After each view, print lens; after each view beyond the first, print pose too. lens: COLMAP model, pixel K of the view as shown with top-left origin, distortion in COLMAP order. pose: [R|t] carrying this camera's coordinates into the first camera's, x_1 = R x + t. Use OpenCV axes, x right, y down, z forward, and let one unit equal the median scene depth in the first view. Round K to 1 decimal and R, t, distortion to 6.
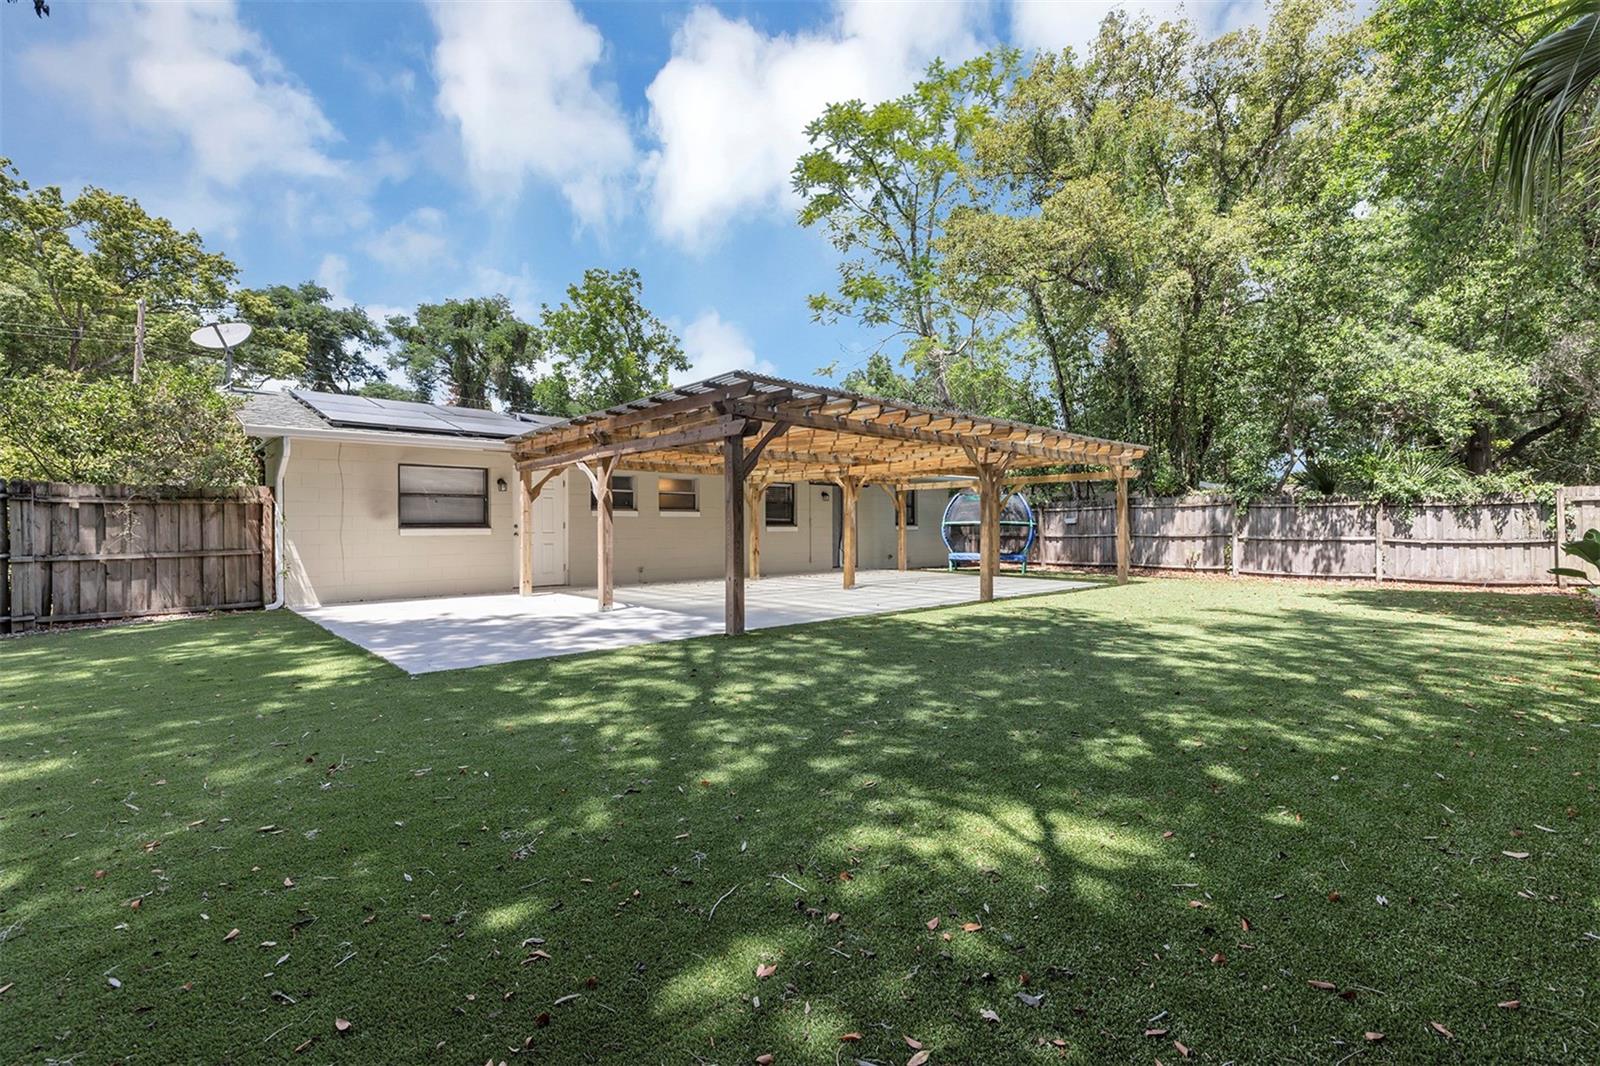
lens RADIAL K [[742.2, 0, 809.0], [0, 742.2, 528.0], [0, 0, 1]] dist [0.007159, 0.000847]
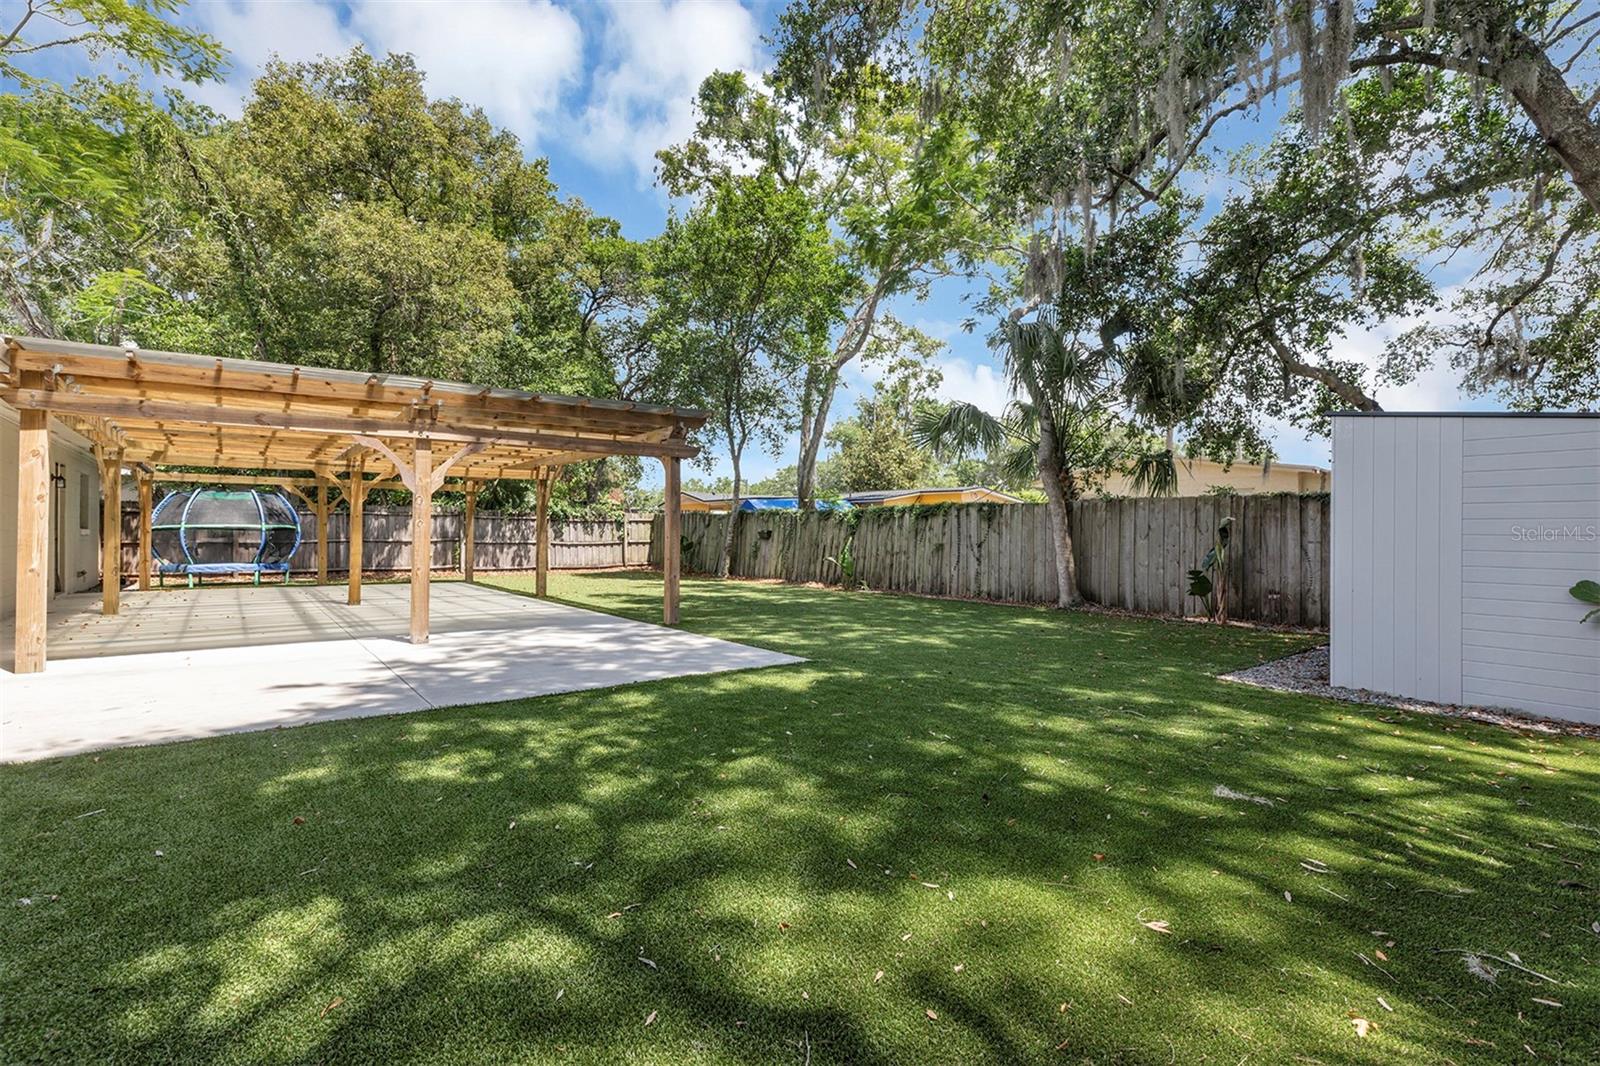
lens RADIAL K [[742.2, 0, 799.7], [0, 742.2, 528.4], [0, 0, 1]] dist [0.007159, 0.000847]
pose [[0.068900, 0.011527, 0.997557, -0.663465], [-0.003397, 0.999930, -0.011320, 0.002476], [-0.997618, -0.002609, 0.068934, 0.368936]]
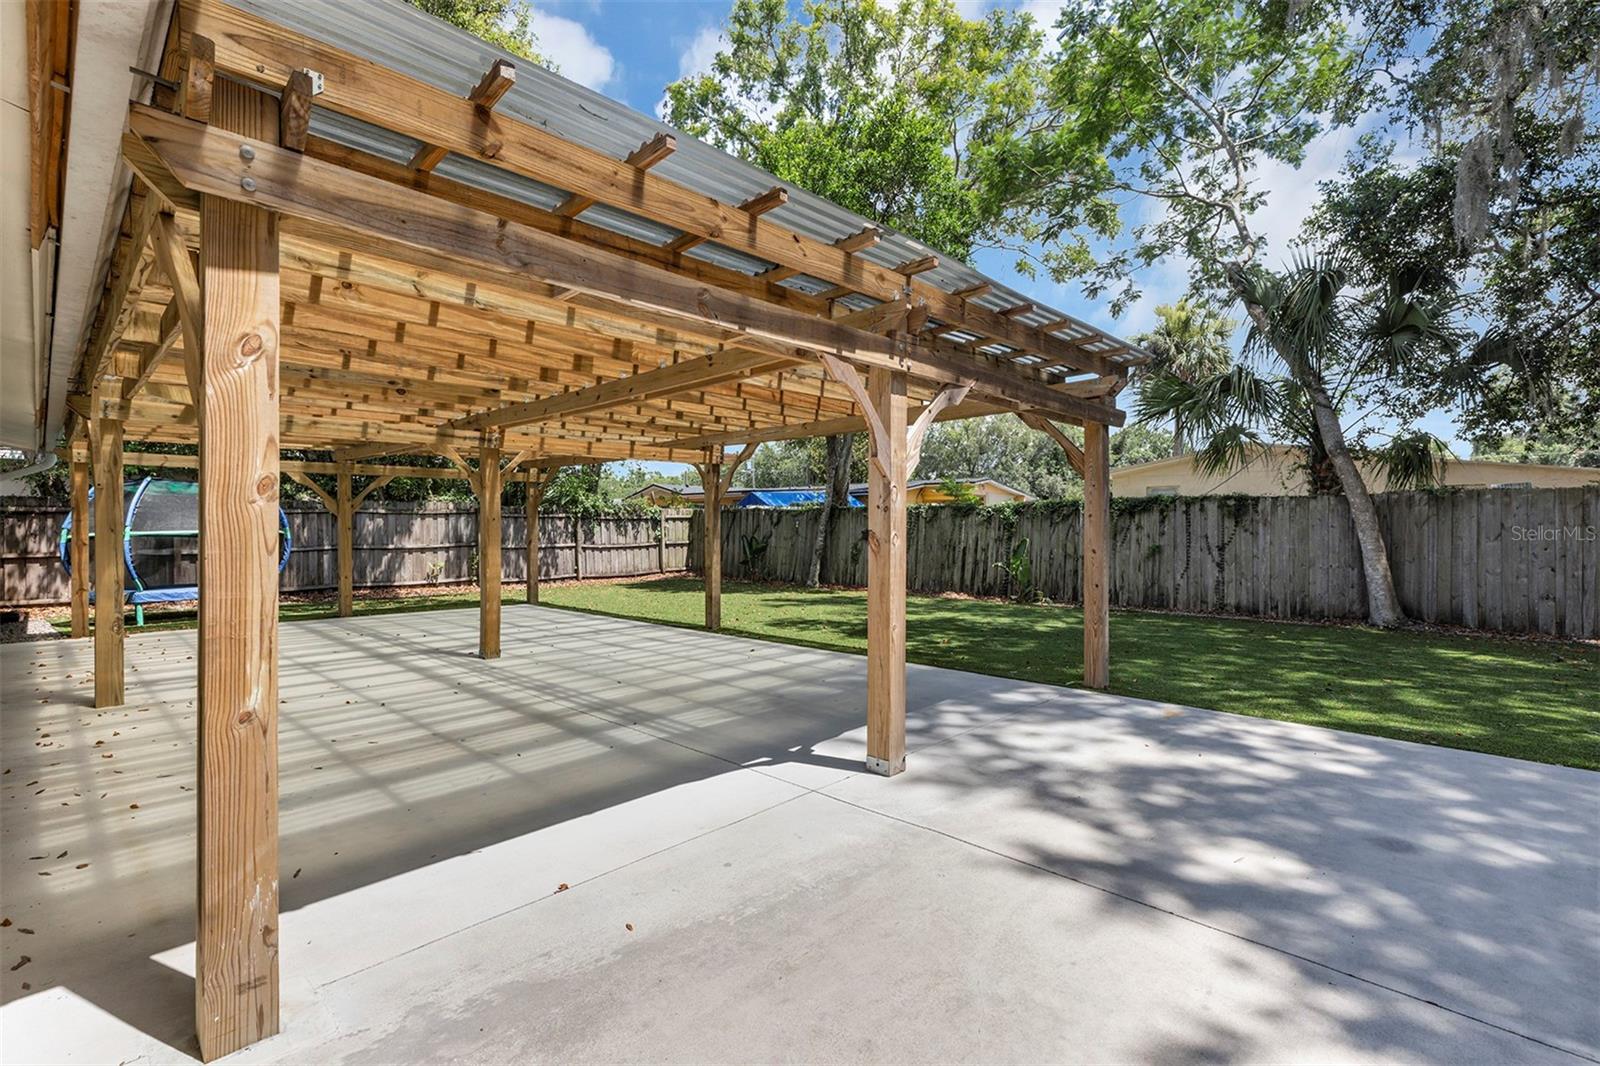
lens RADIAL K [[742.2, 0, 803.3], [0, 742.2, 527.9], [0, 0, 1]] dist [0.007159, 0.000847]
pose [[-0.075182, 0.003055, 0.997165, -0.447651], [0.005688, 0.999980, -0.002635, -0.008224], [-0.997154, 0.005474, -0.075198, 0.687311]]
